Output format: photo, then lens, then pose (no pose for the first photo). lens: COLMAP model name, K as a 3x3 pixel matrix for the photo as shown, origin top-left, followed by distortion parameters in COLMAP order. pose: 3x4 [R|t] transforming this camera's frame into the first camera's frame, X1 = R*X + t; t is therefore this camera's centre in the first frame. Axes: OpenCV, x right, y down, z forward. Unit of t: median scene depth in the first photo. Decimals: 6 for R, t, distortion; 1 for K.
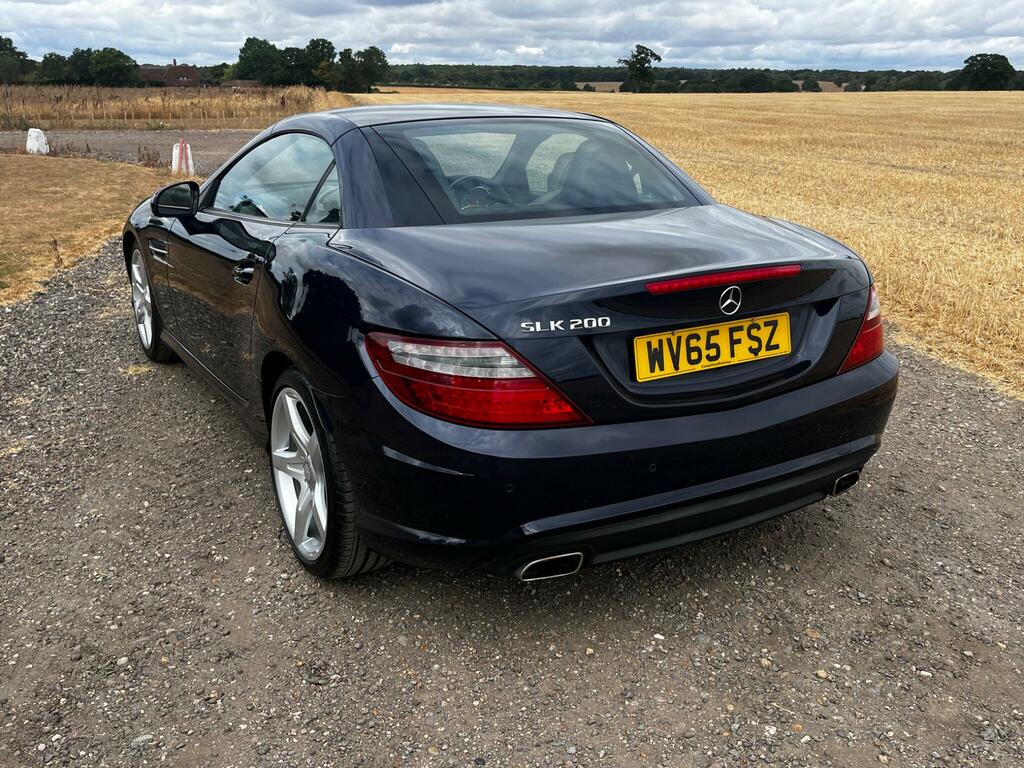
lens RADIAL K [[943.2, 0, 512.0], [0, 943.2, 384.0], [0, 0, 1]] dist [0.034719, -0.011812]
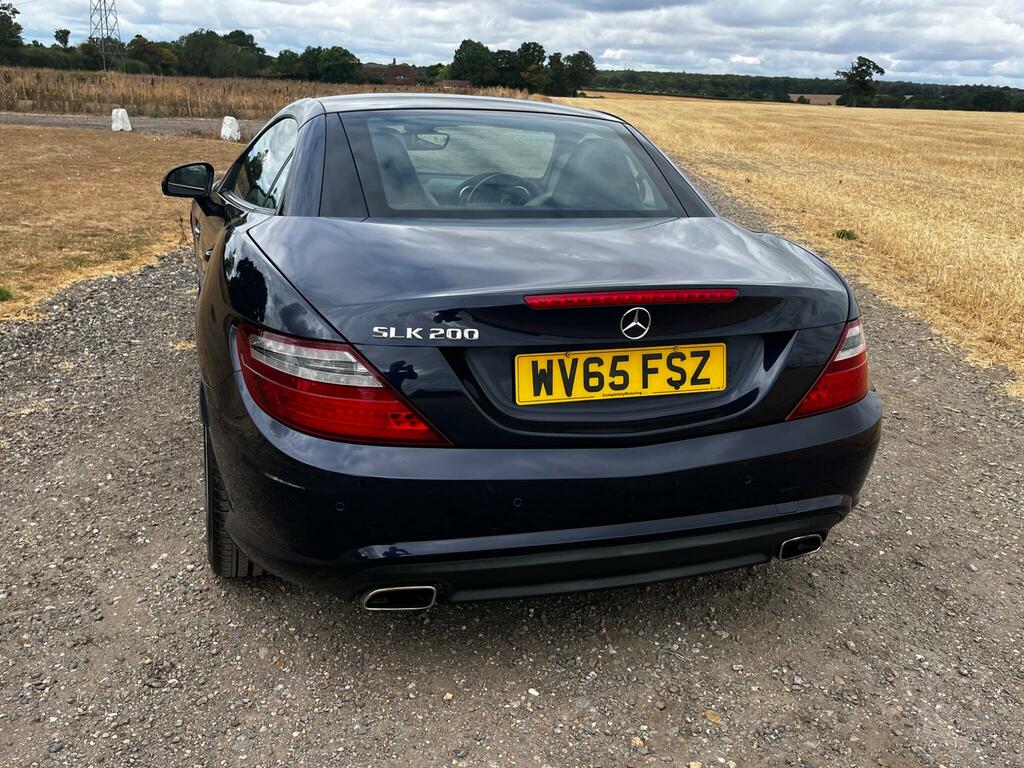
lens RADIAL K [[943.2, 0, 512.0], [0, 943.2, 384.0], [0, 0, 1]] dist [0.034719, -0.011812]
pose [[0.976430, 0.097265, -0.192674, 0.255306], [-0.098382, 0.995142, 0.003787, -0.021131], [0.192106, 0.015258, 0.981256, 0.106802]]
